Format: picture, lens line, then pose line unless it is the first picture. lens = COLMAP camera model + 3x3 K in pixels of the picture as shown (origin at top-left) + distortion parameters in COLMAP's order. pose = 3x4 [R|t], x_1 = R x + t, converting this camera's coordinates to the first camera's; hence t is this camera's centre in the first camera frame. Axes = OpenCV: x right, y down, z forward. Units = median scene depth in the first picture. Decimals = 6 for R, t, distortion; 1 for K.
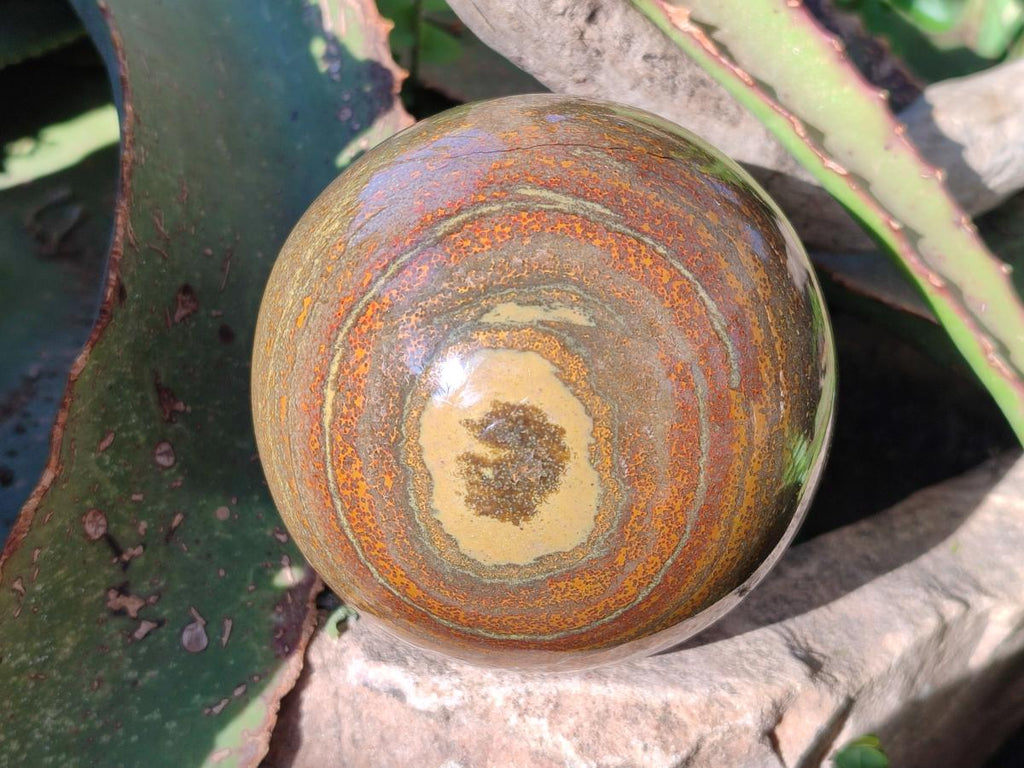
lens RADIAL K [[1528.0, 0, 512.4], [0, 1528.0, 382.6], [0, 0, 1]] dist [0.206743, 0.000000]
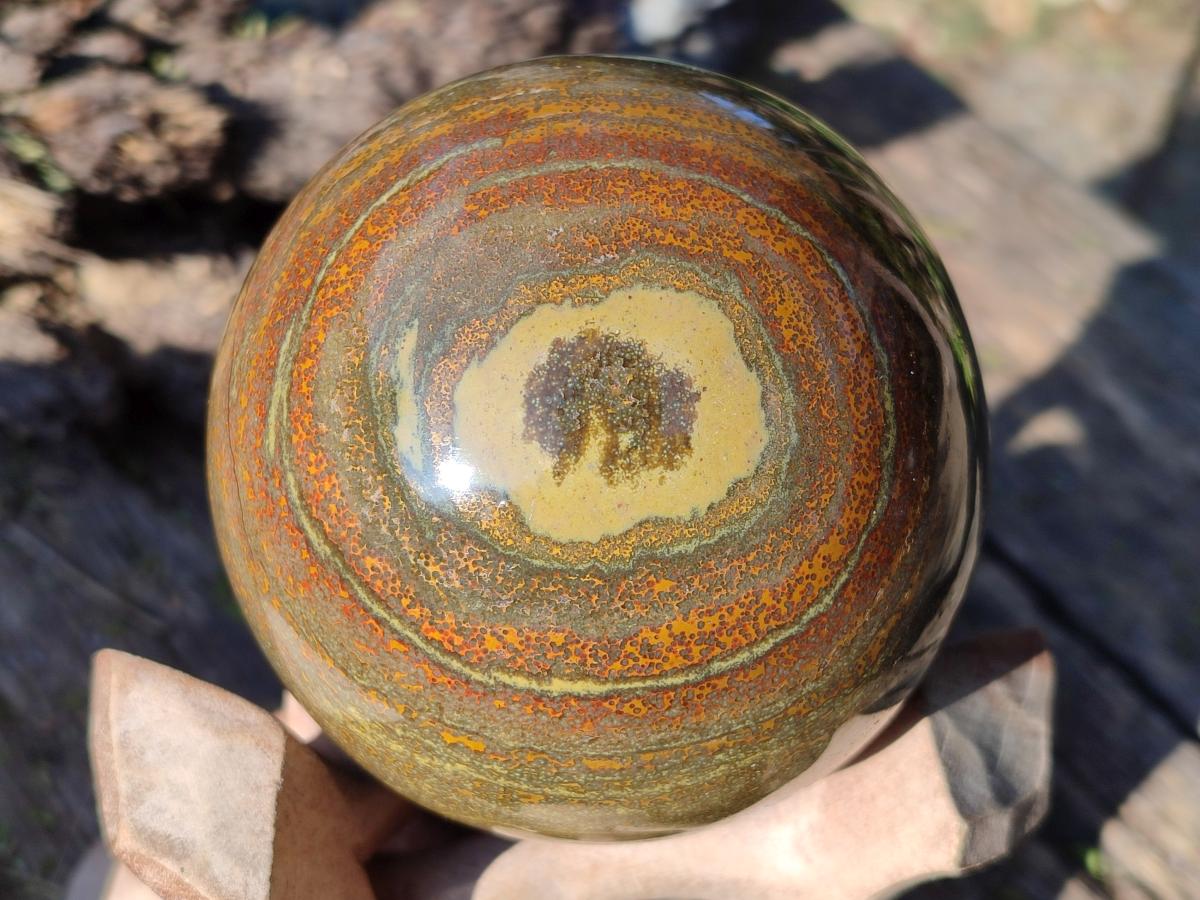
lens RADIAL K [[1790.6, 0, 601.5], [0, 1790.6, 449.4], [0, 0, 1]] dist [0.206743, 0.000000]
pose [[-0.074619, -0.977391, 0.197833, -0.182651], [0.972608, -0.115127, -0.201937, 0.213304], [0.220148, 0.177346, 0.959210, 0.188656]]
